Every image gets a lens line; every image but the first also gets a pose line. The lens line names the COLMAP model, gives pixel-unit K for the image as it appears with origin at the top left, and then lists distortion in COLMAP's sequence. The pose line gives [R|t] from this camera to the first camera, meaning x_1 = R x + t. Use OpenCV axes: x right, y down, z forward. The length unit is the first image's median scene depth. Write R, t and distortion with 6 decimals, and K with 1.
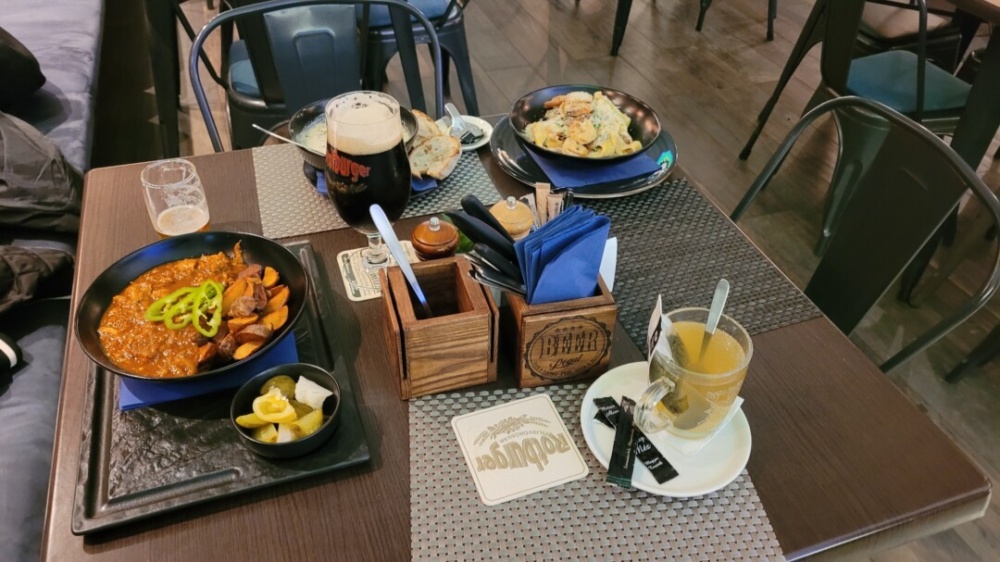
lens RADIAL K [[760.6, 0, 505.0], [0, 760.6, 270.4], [0, 0, 1]] dist [0.035155, -0.017687]
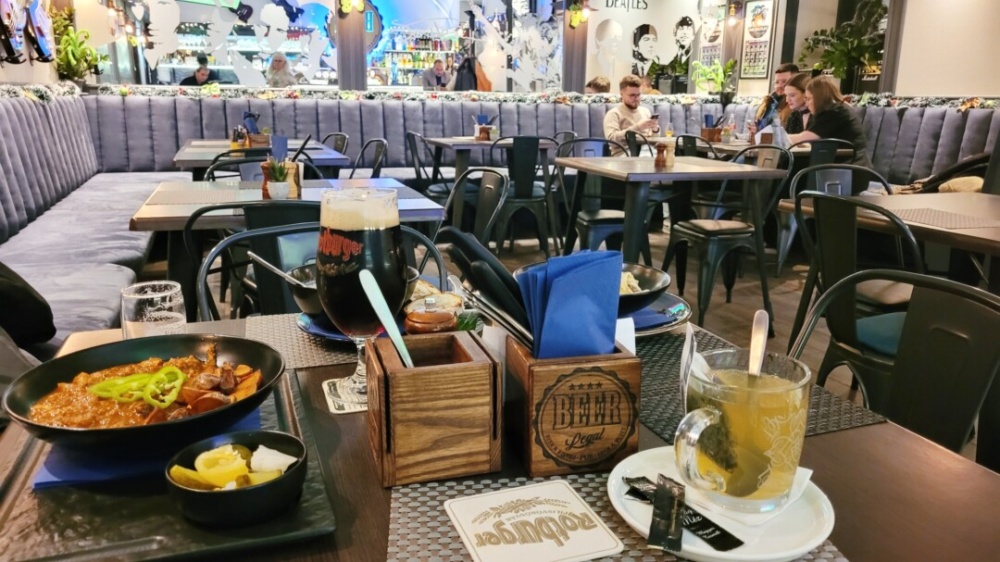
lens RADIAL K [[760.6, 0, 498.2], [0, 760.6, 283.0], [0, 0, 1]] dist [0.035155, -0.017687]
pose [[0.999539, -0.024701, -0.017661, 0.005151], [0.014396, 0.897570, -0.440637, 0.340952], [0.026736, 0.440180, 0.897512, 0.191810]]
